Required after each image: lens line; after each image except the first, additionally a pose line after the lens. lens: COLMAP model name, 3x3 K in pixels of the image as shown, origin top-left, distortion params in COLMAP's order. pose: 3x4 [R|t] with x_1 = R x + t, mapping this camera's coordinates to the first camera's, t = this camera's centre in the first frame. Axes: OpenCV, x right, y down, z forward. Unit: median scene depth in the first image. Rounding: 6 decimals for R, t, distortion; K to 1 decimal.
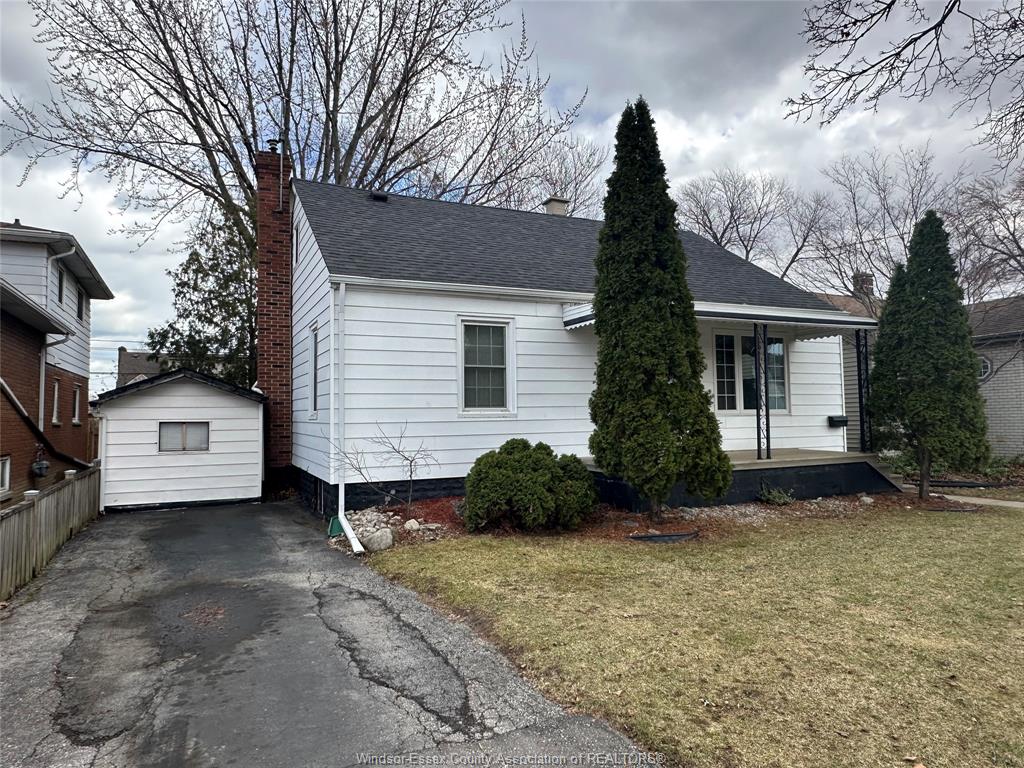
lens RADIAL K [[657.9, 0, 543.5], [0, 657.9, 390.7], [0, 0, 1]] dist [-0.001924, -0.000544]
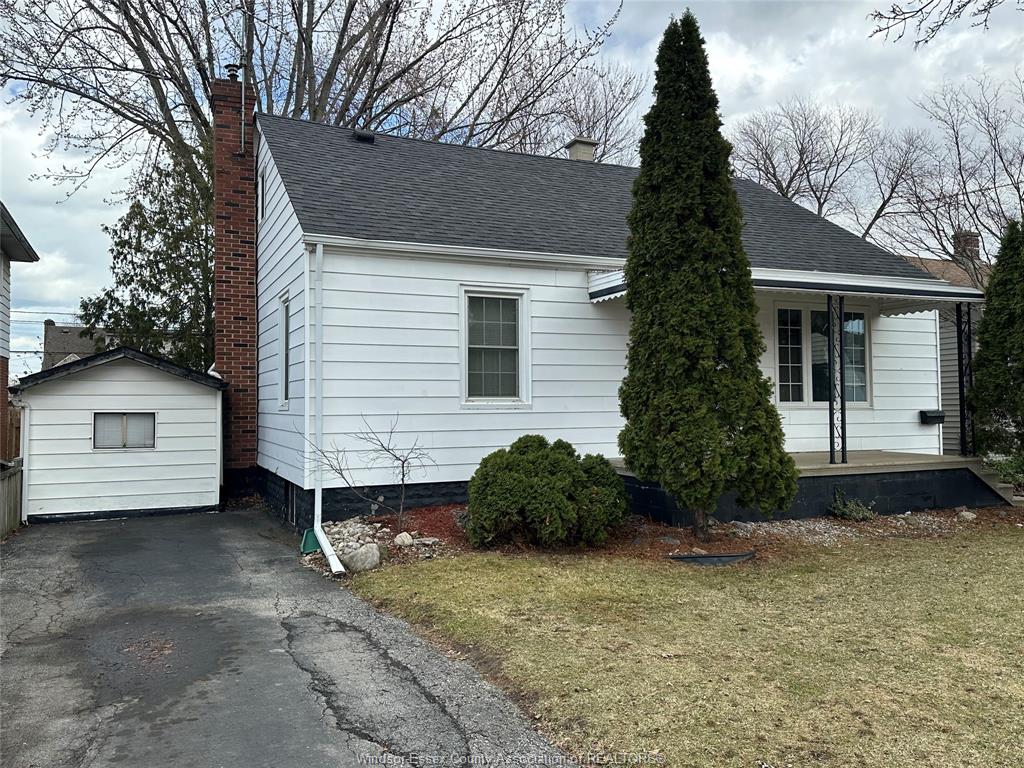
lens RADIAL K [[849.9, 0, 515.8], [0, 849.9, 389.0], [0, 0, 1]] dist [-0.029489, -0.006403]
pose [[0.998126, 0.006585, -0.060840, 0.003431], [-0.005705, 0.999877, 0.014621, -0.000038], [0.060928, -0.014246, 0.998040, -0.047323]]
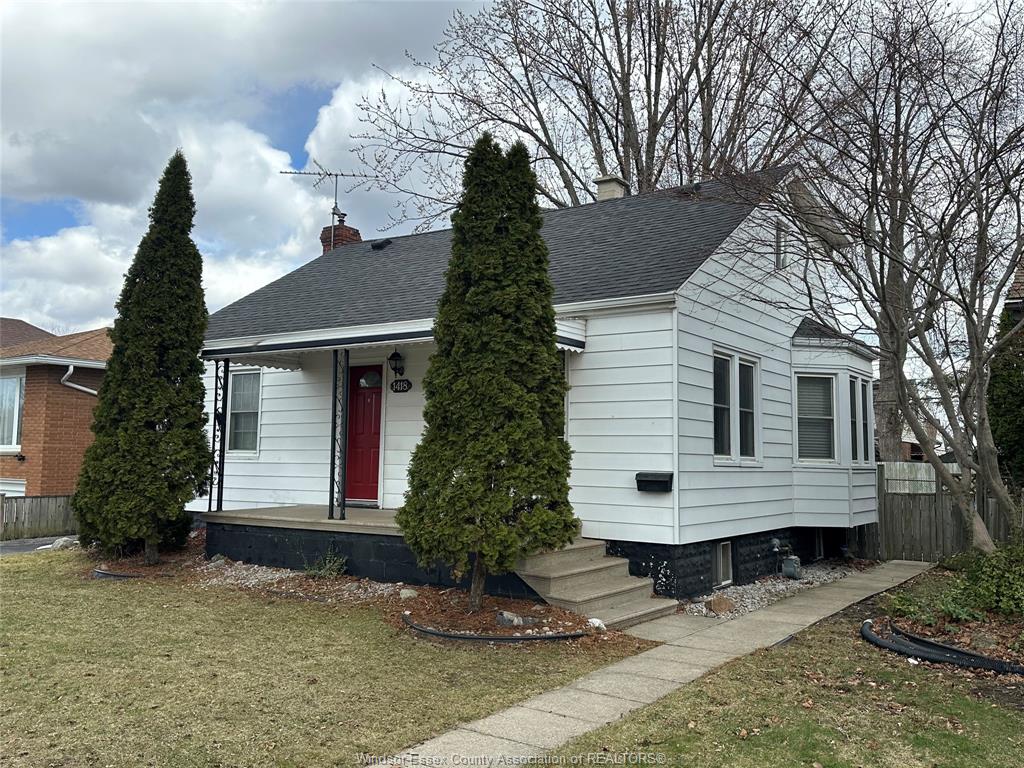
lens RADIAL K [[903.4, 0, 514.5], [0, 903.4, 378.6], [0, 0, 1]] dist [0.057366, 0.002072]
pose [[0.480640, -0.056935, -0.875068, 1.179821], [0.015154, 0.998280, -0.056628, -0.000178], [0.876787, 0.013957, 0.480676, 0.554832]]
